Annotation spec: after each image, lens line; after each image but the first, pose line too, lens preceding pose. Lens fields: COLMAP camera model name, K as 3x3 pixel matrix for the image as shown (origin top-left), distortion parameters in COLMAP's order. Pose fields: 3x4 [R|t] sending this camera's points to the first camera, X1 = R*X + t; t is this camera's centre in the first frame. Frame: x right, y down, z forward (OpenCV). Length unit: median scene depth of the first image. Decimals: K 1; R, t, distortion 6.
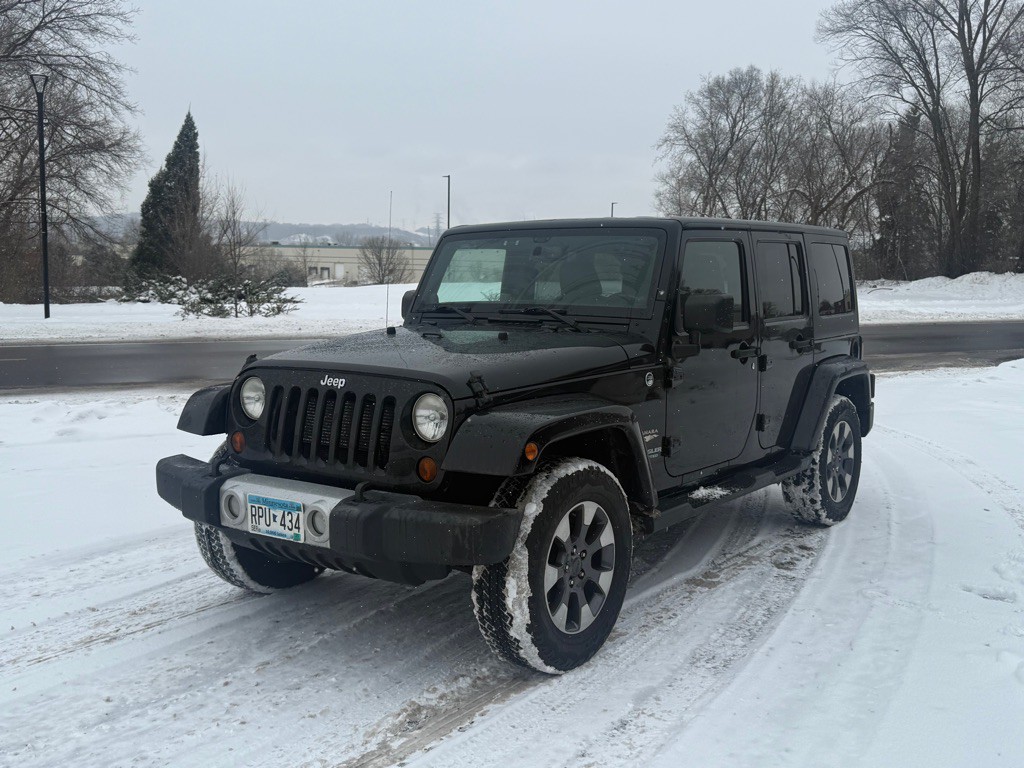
lens RADIAL K [[1000.9, 0, 512.0], [0, 1000.9, 384.0], [0, 0, 1]] dist [0.177440, -0.374874]
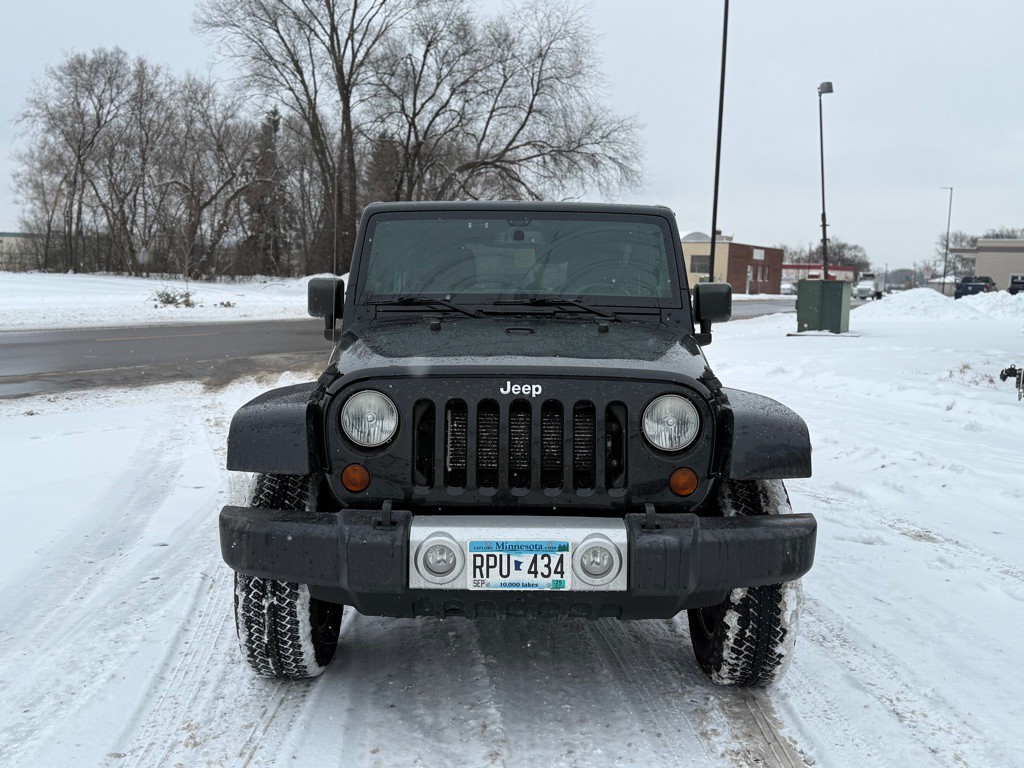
lens RADIAL K [[1000.9, 0, 512.0], [0, 1000.9, 384.0], [0, 0, 1]] dist [0.177440, -0.374874]
pose [[0.811092, -0.054075, 0.582414, -0.644280], [0.051308, 0.998457, 0.021249, -0.023605], [-0.582664, 0.012647, 0.812615, 0.343435]]
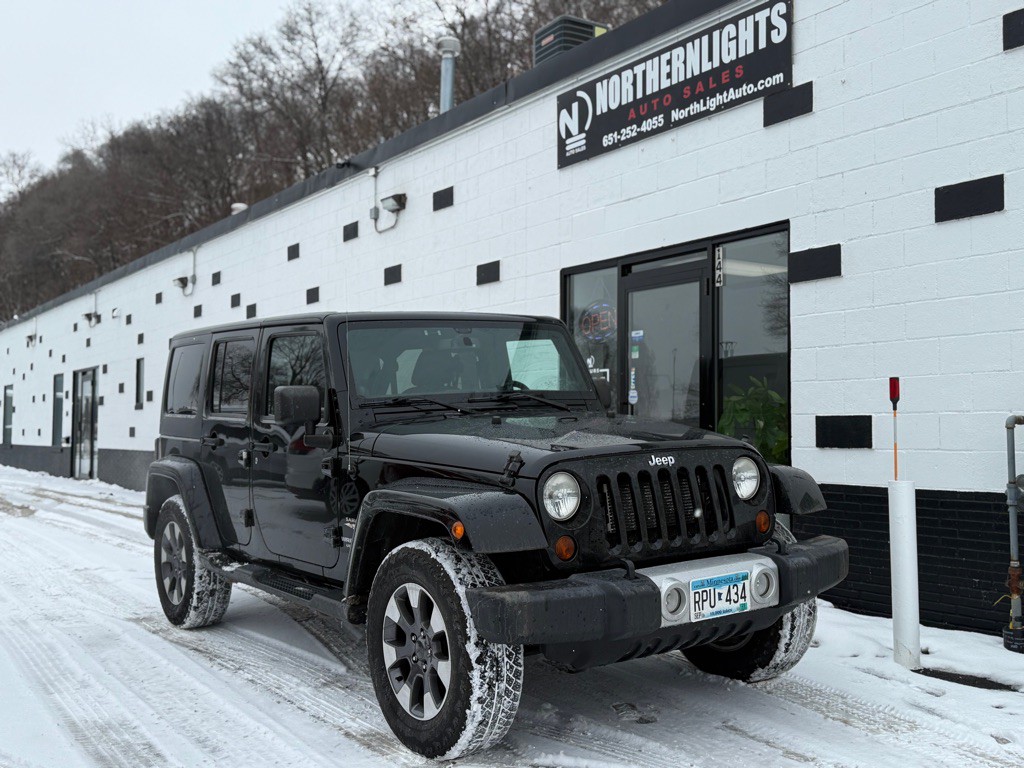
lens RADIAL K [[1039.4, 0, 512.0], [0, 1039.4, 384.0], [0, 0, 1]] dist [0.124244, 0.000764]
pose [[0.340100, -0.012193, 0.940310, -1.195087], [0.124831, 0.991652, -0.032291, -0.062767], [-0.932067, 0.128362, 0.338783, 0.764522]]
